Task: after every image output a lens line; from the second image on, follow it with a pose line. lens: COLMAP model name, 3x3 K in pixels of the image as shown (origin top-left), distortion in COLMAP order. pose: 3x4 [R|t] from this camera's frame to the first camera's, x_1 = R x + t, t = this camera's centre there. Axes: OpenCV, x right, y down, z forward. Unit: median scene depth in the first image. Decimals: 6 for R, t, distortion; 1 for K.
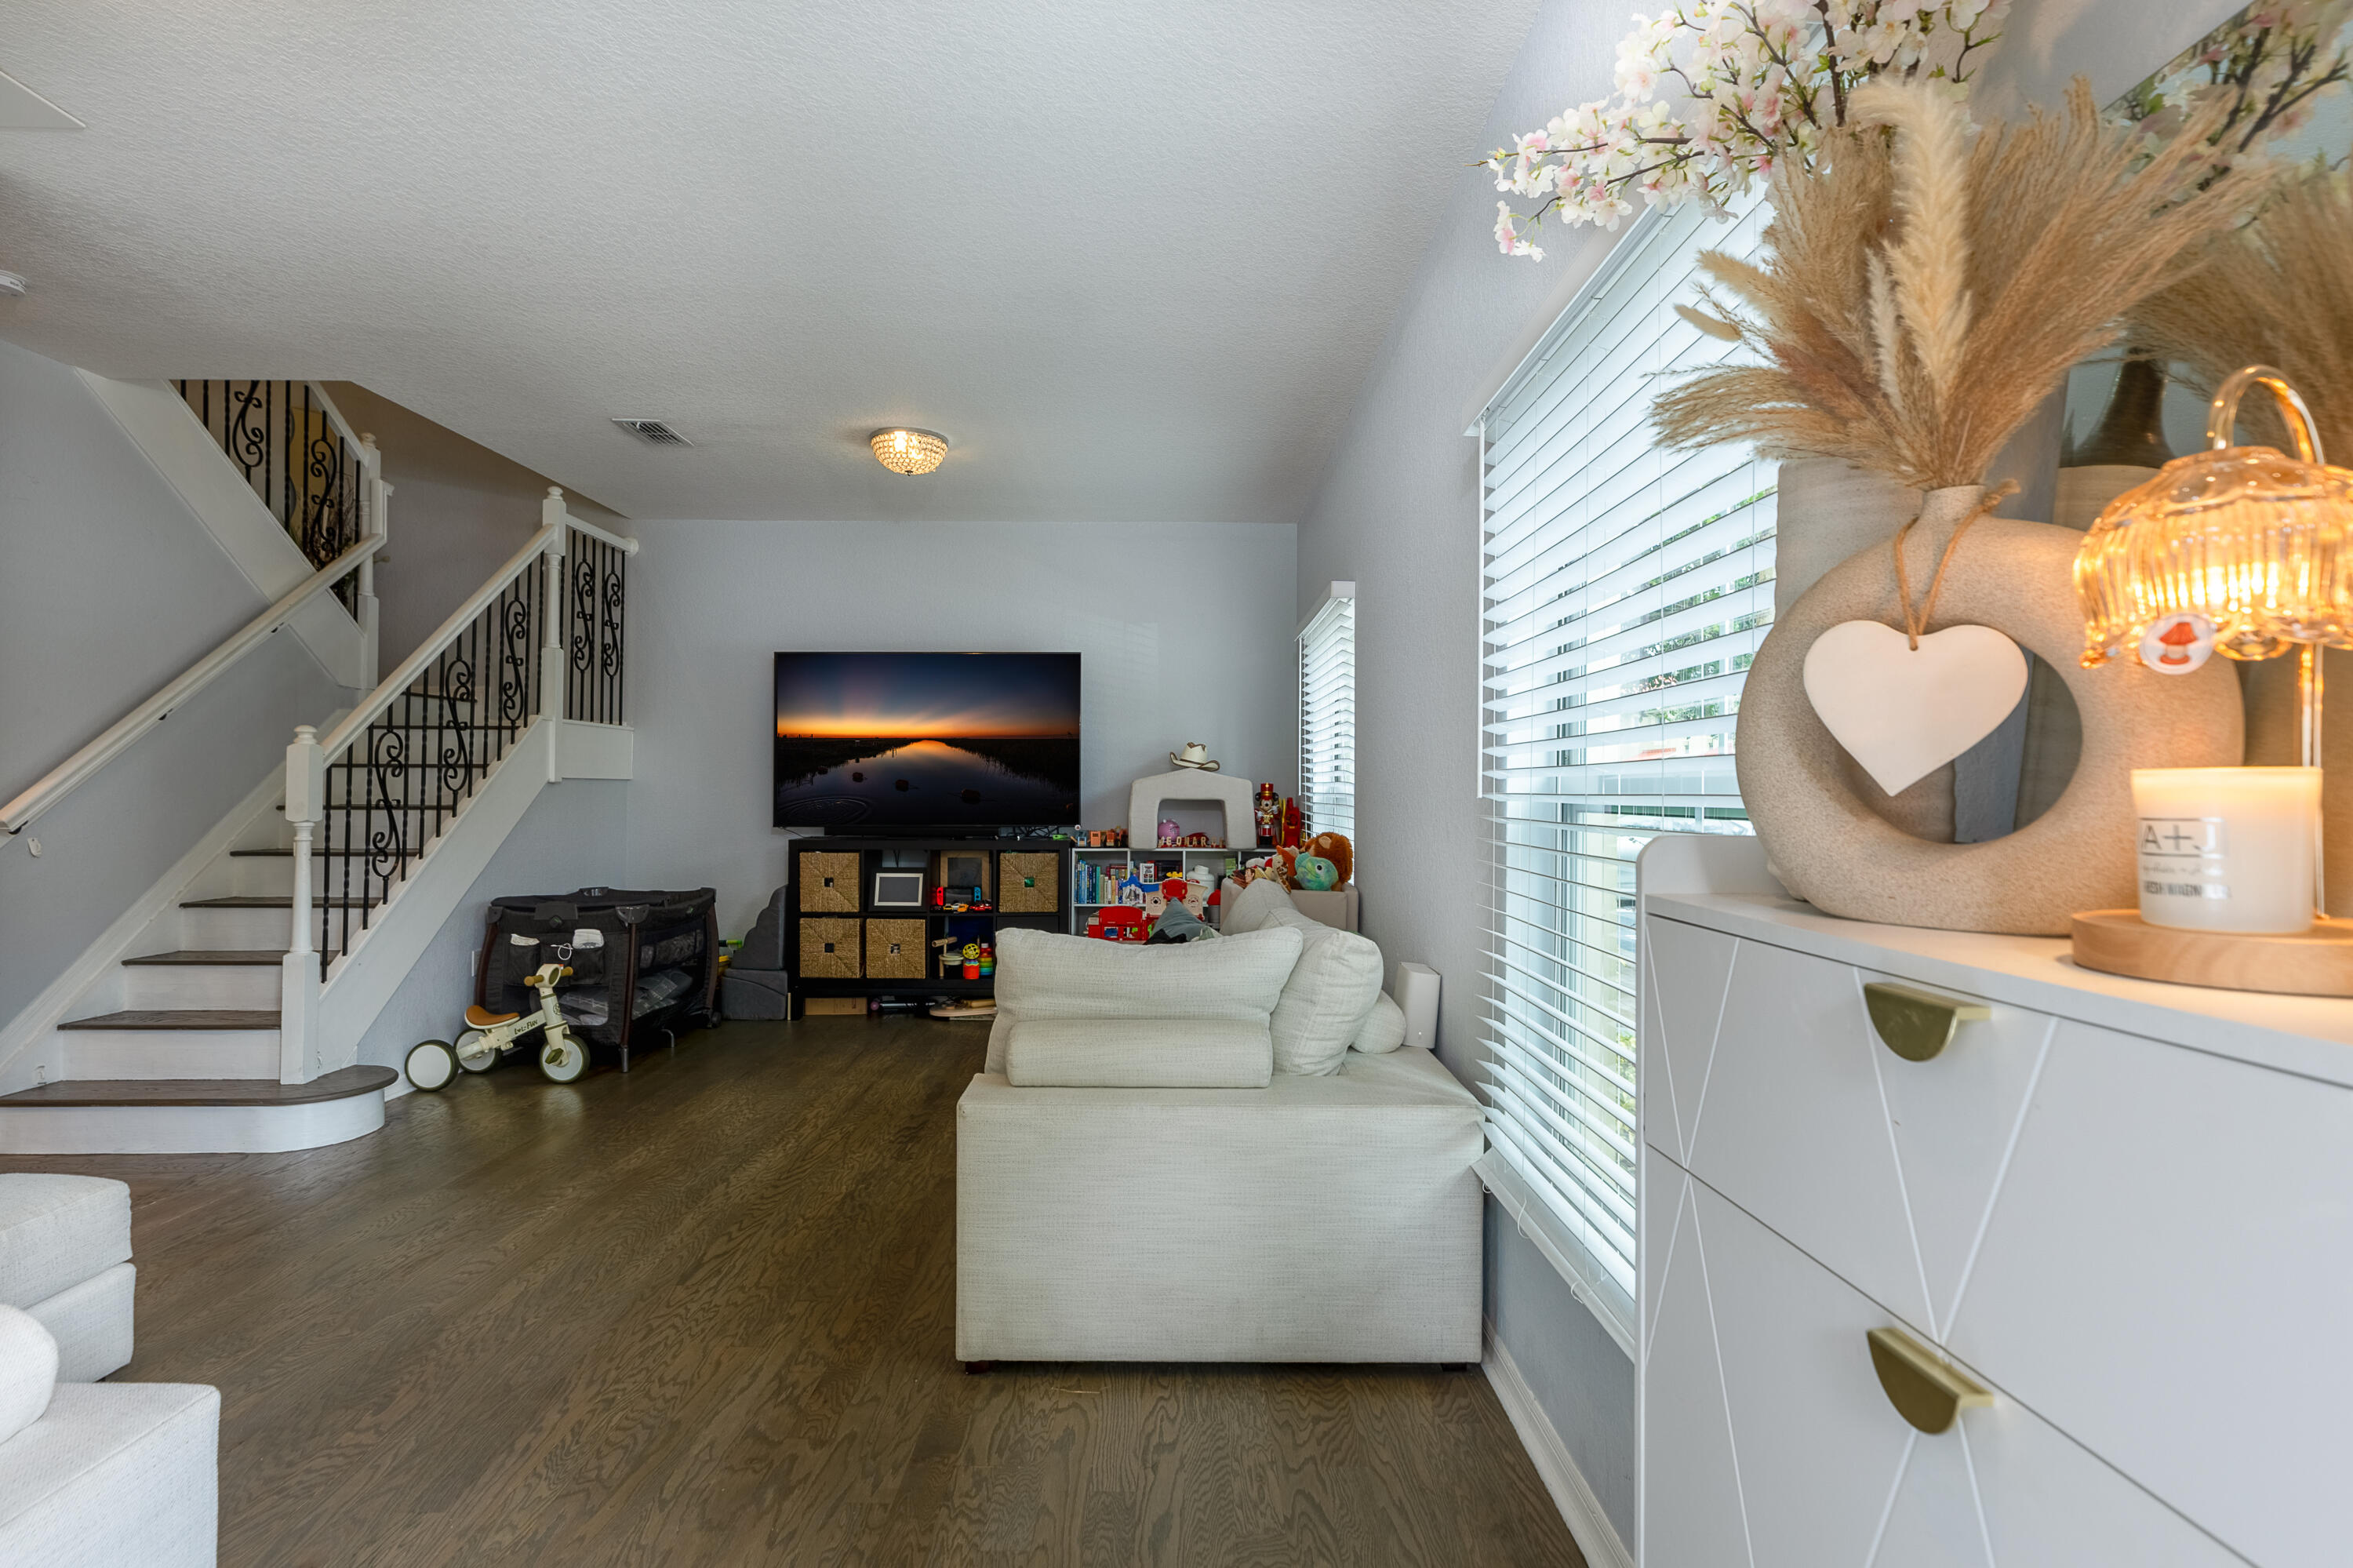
lens RADIAL K [[1183.3, 0, 1171.9], [0, 1183.3, 775.1], [0, 0, 1]] dist [-0.000511, -0.001612]
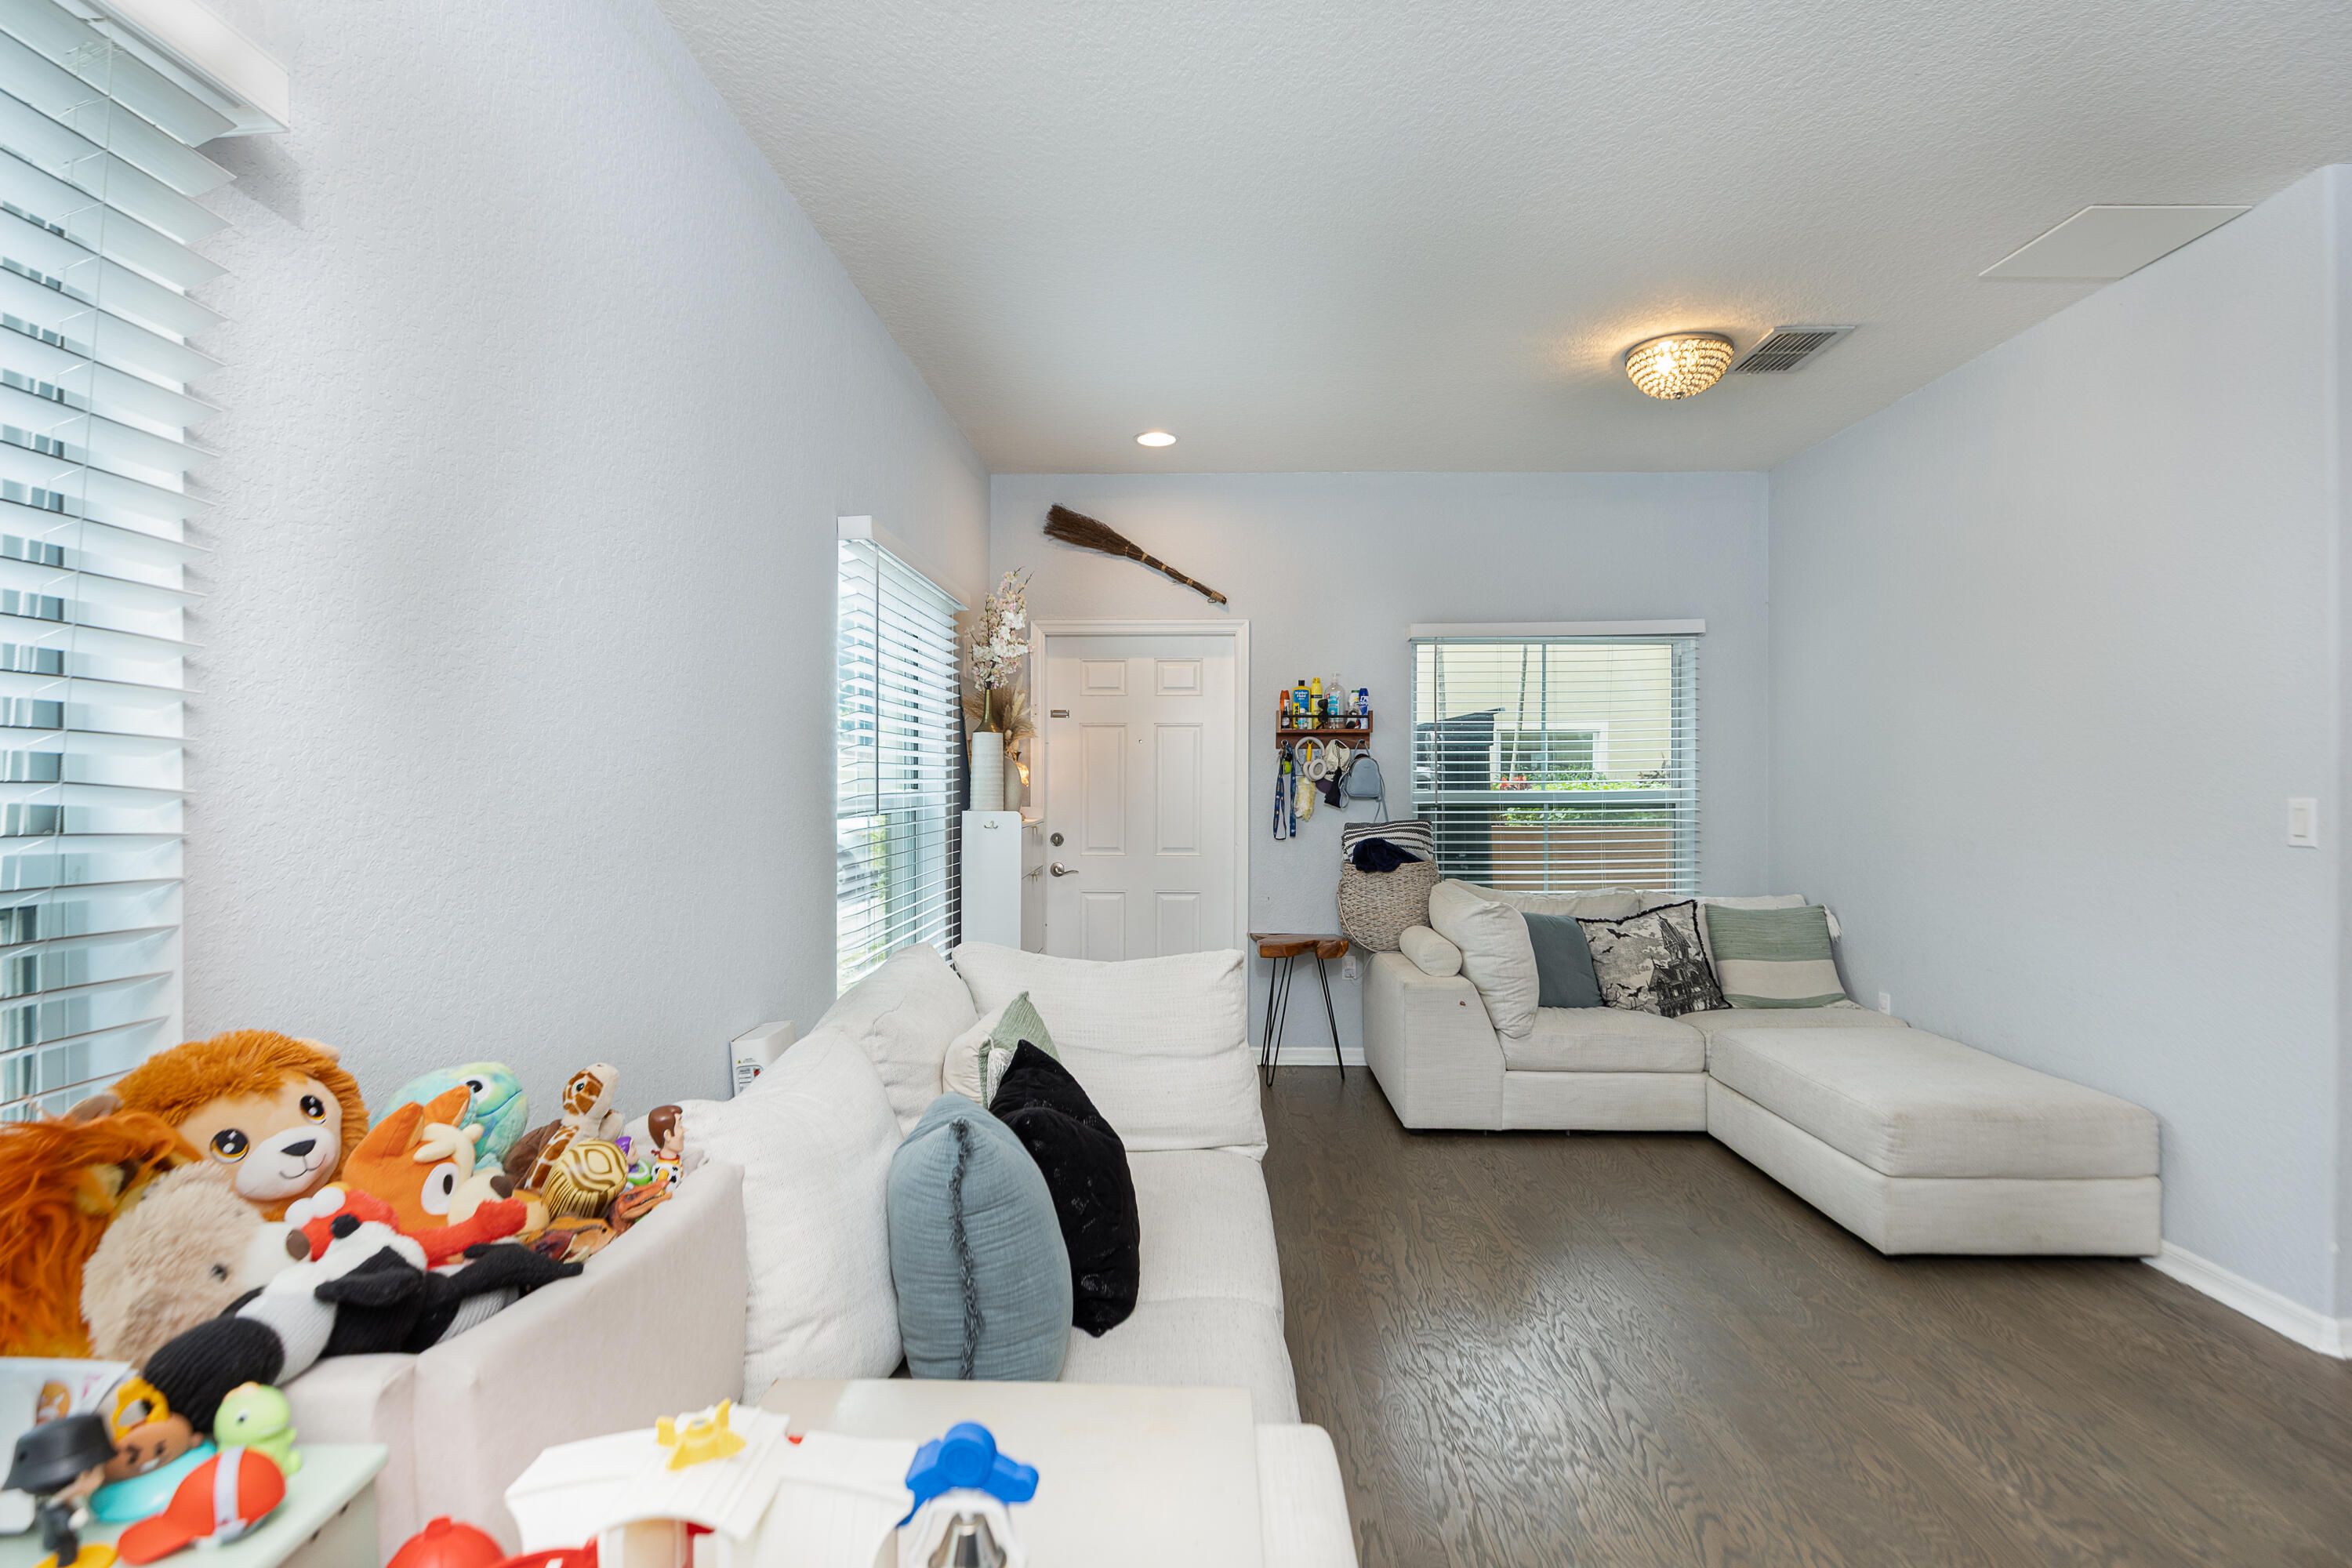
lens RADIAL K [[1182.8, 0, 1171.4], [0, 1182.8, 775.1], [0, 0, 1]] dist [-0.000511, -0.001612]
pose [[-0.999635, -0.000948, 0.027004, -0.058152], [-0.001273, 0.999927, -0.012011, -0.007638], [-0.026991, -0.012041, -0.999563, 1.074235]]
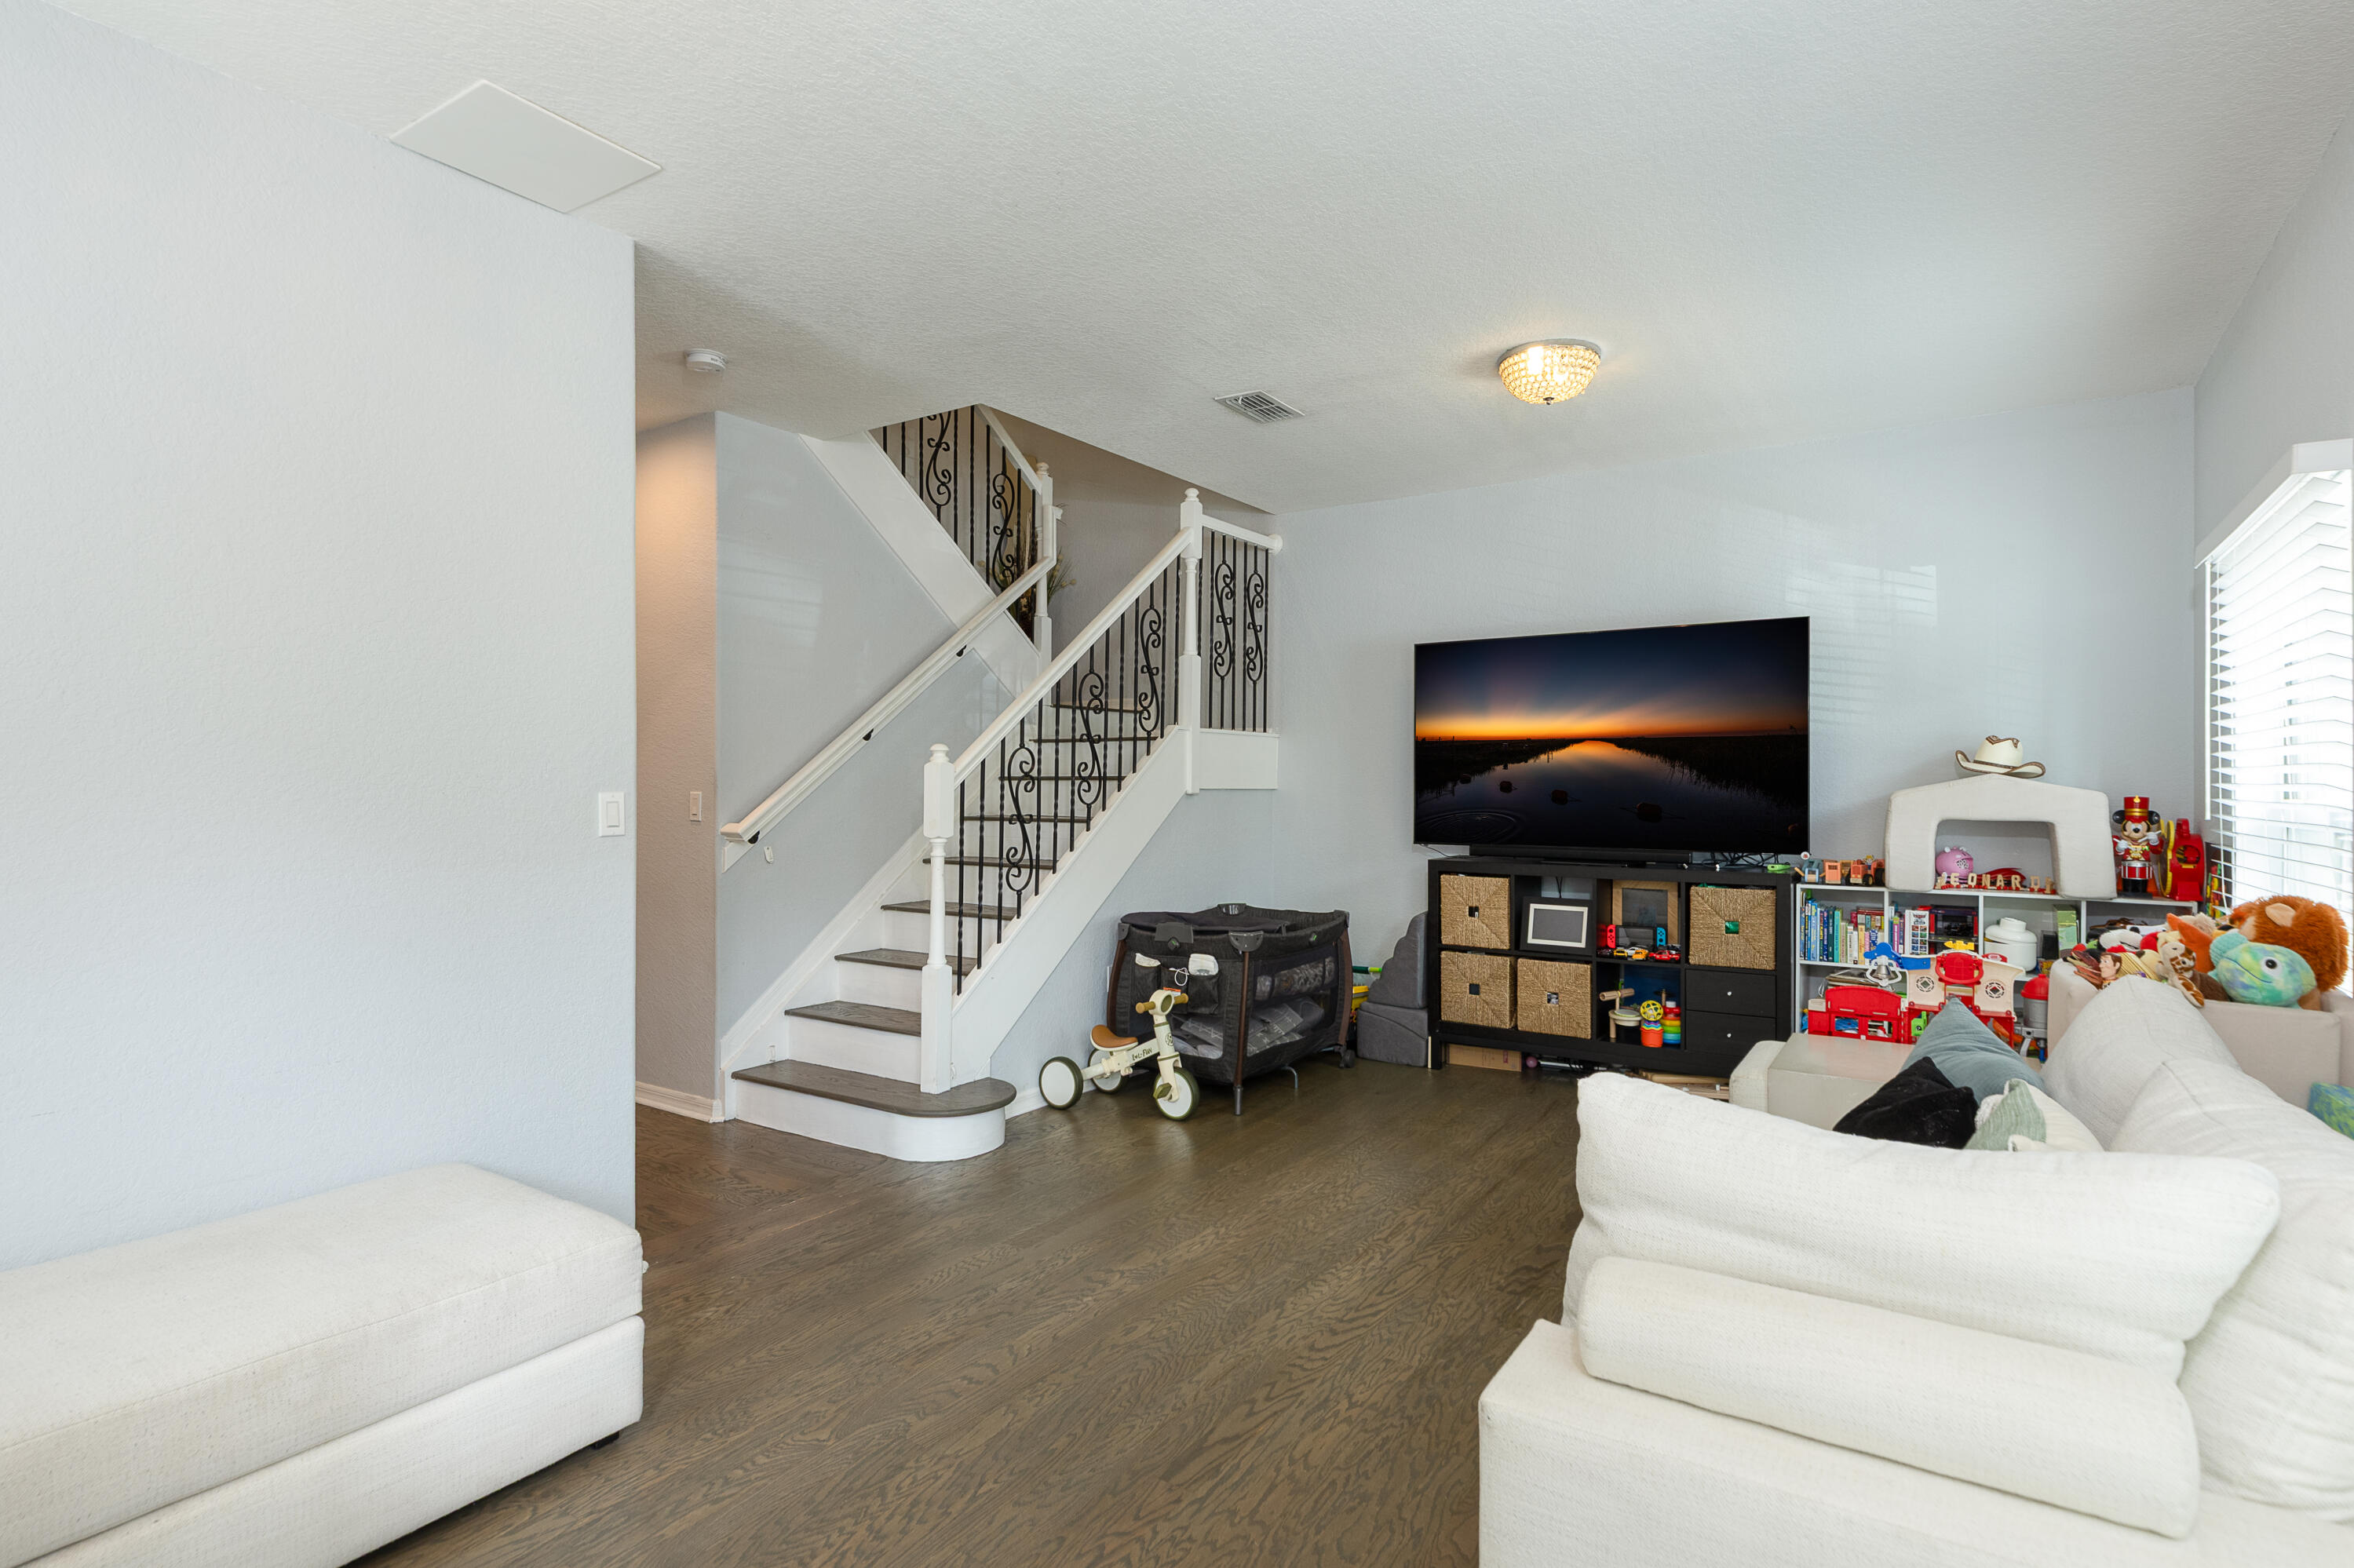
lens RADIAL K [[1183.7, 0, 1172.4], [0, 1183.7, 775.1], [0, 0, 1]] dist [-0.000511, -0.001612]
pose [[0.828005, -0.005926, -0.560689, 0.008391], [0.007906, 0.999968, 0.001106, -0.011349], [0.560665, -0.005349, 0.828026, 0.208796]]
